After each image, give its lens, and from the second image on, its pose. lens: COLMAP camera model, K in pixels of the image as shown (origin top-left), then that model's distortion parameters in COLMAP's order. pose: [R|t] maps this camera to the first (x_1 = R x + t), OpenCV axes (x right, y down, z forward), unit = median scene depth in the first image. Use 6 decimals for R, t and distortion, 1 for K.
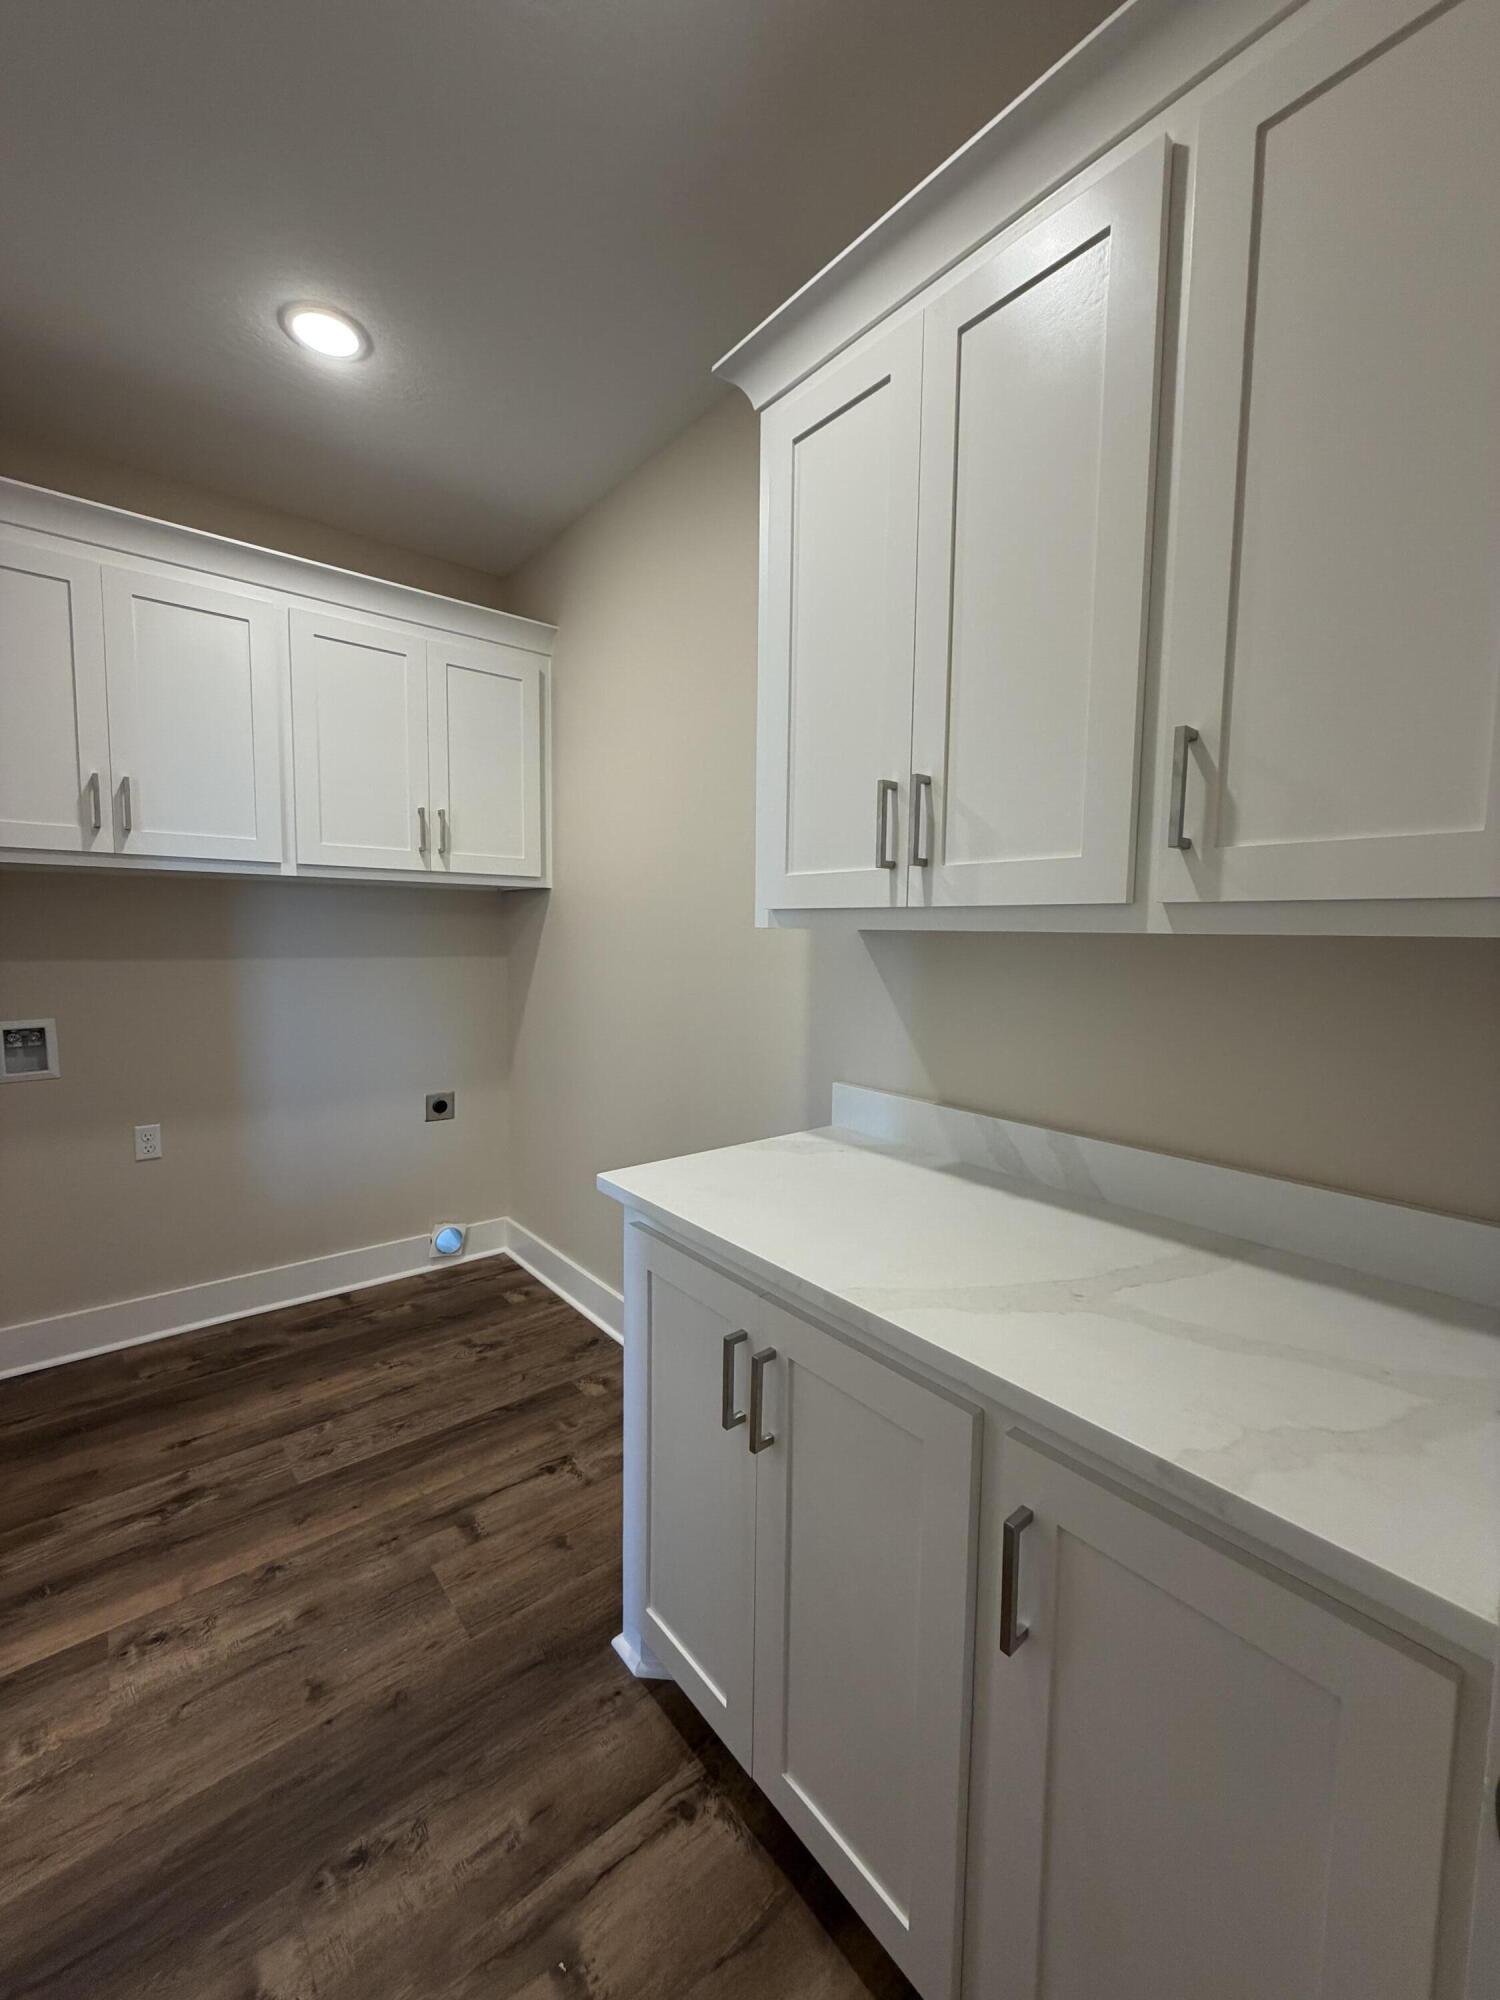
lens RADIAL K [[797.9, 0, 751.5], [0, 797.9, 996.4], [0, 0, 1]] dist [-0.002206, 0.000936]
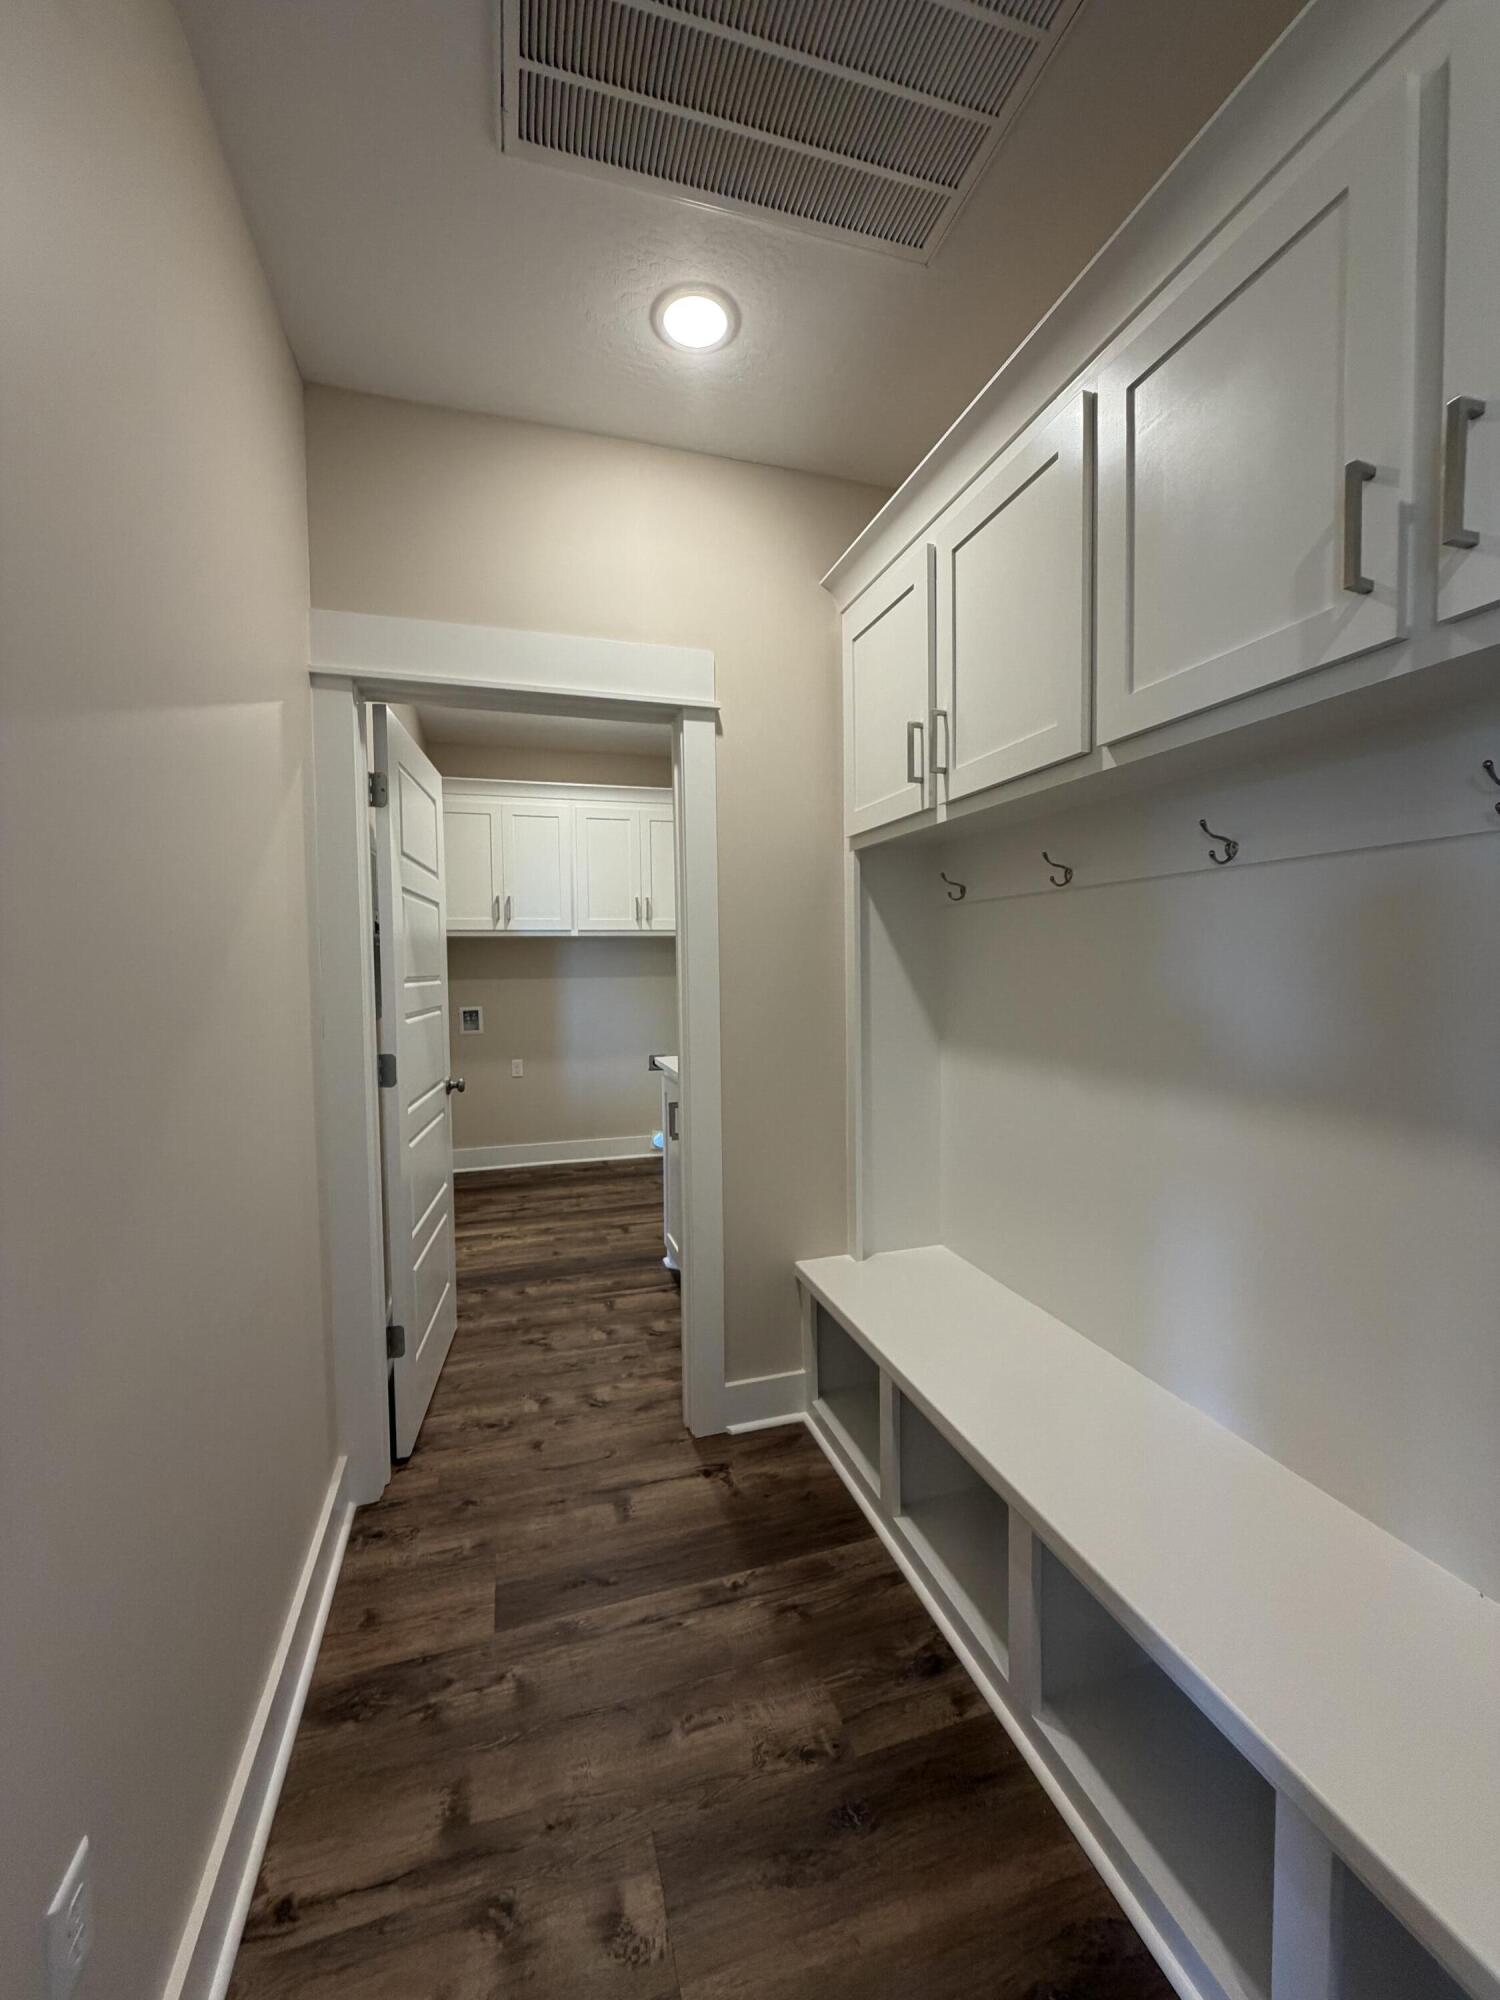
lens RADIAL K [[797.9, 0, 755.0], [0, 797.9, 996.6], [0, 0, 1]] dist [-0.002206, 0.000936]
pose [[0.923852, -0.008781, -0.382650, 0.783959], [-0.006327, 0.999250, -0.038207, 0.097476], [0.382699, 0.037719, 0.923103, -0.877347]]
